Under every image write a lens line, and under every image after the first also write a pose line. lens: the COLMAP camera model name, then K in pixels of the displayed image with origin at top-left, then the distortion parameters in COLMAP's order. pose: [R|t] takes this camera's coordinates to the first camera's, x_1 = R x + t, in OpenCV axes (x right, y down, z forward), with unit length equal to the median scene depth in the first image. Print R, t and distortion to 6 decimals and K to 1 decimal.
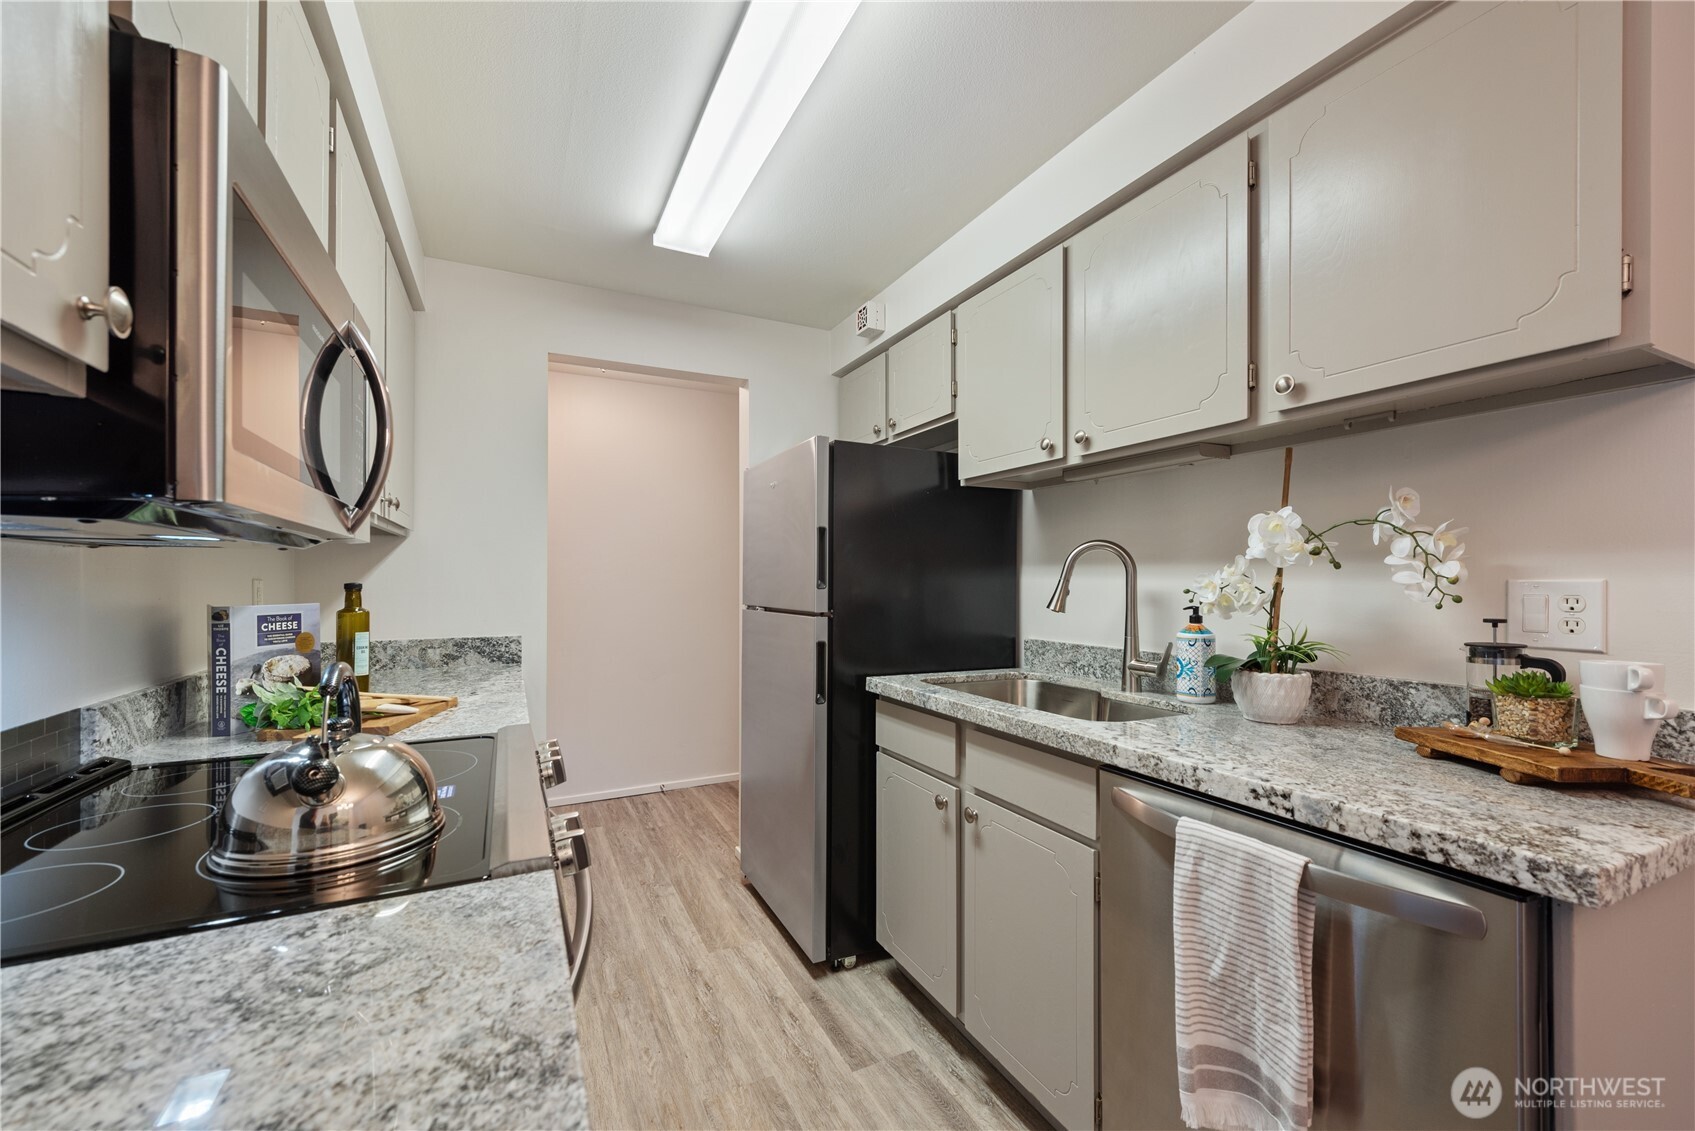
lens RADIAL K [[692.1, 0, 845.9], [0, 692.1, 576.0], [0, 0, 1]] dist [0.006949, -0.000283]
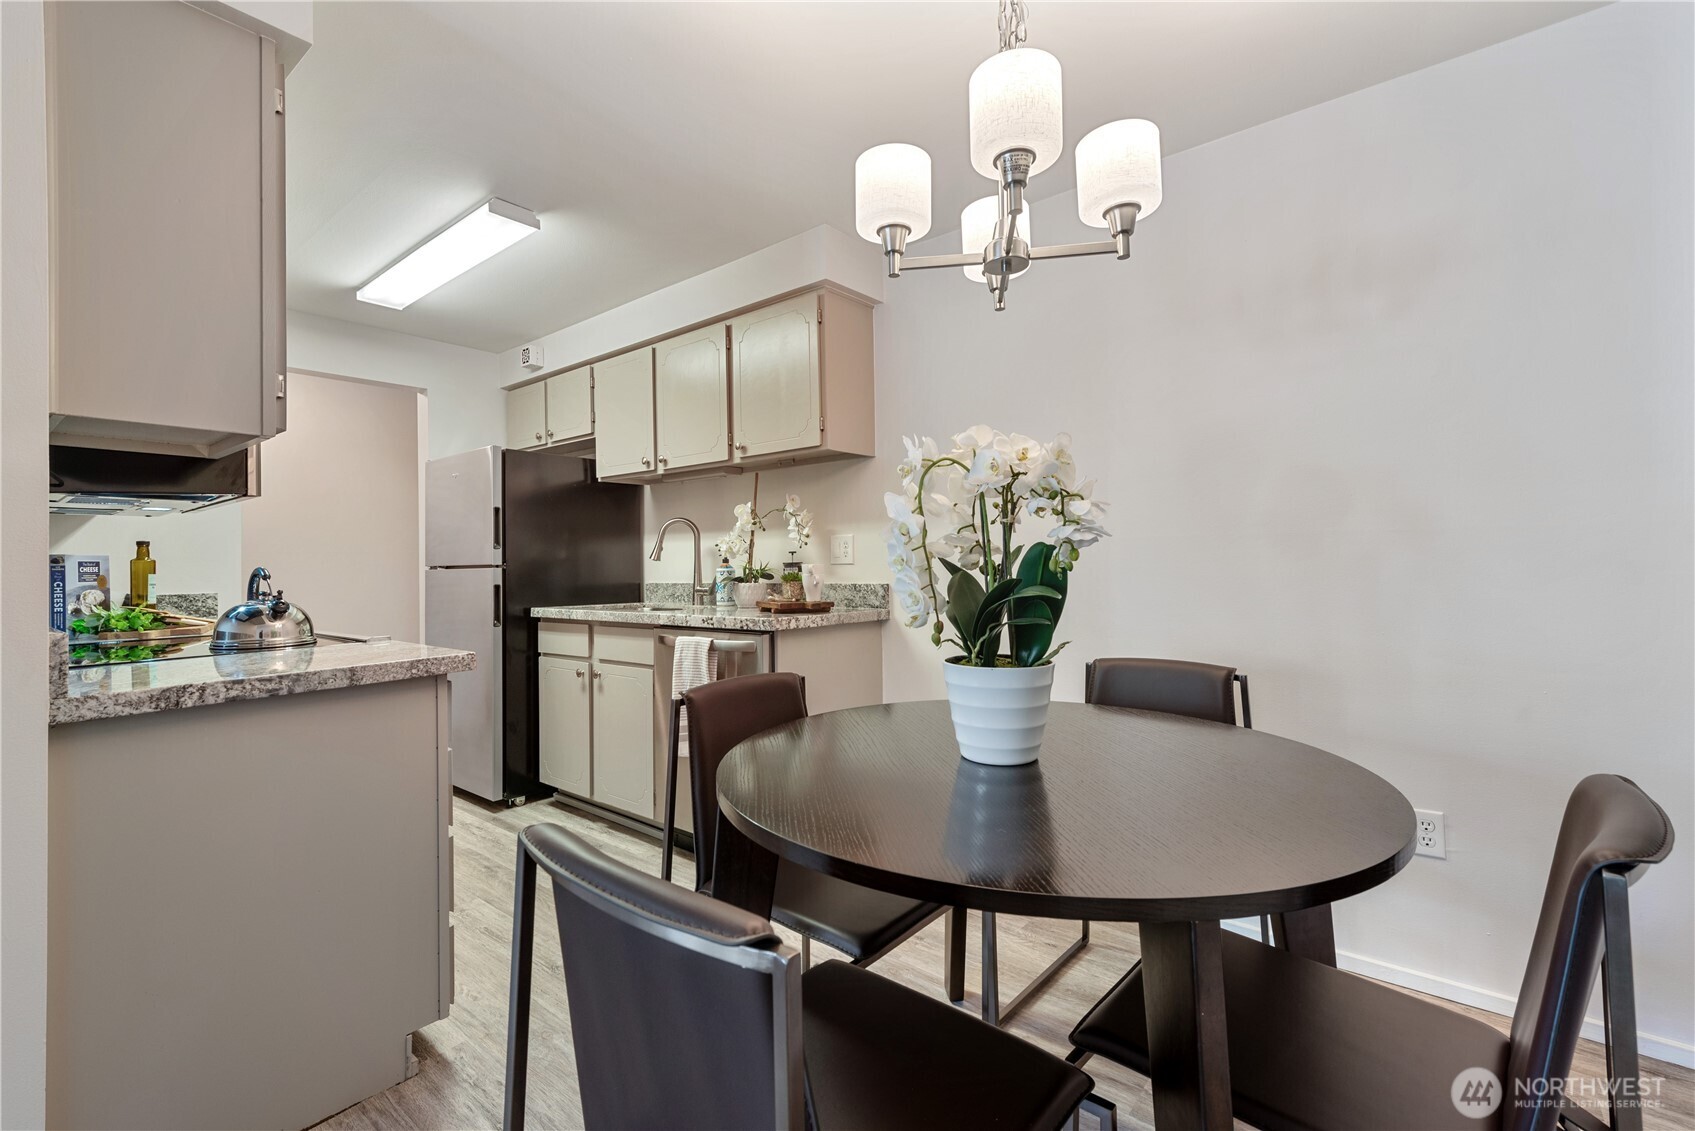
lens RADIAL K [[752.7, 0, 854.7], [0, 752.7, 554.1], [0, 0, 1]] dist [0.023185, -0.001087]
pose [[0.910605, -0.010545, 0.413143, -0.008402], [0.014063, 0.999886, -0.005475, 0.053043], [-0.413039, 0.010796, 0.910650, -0.858078]]
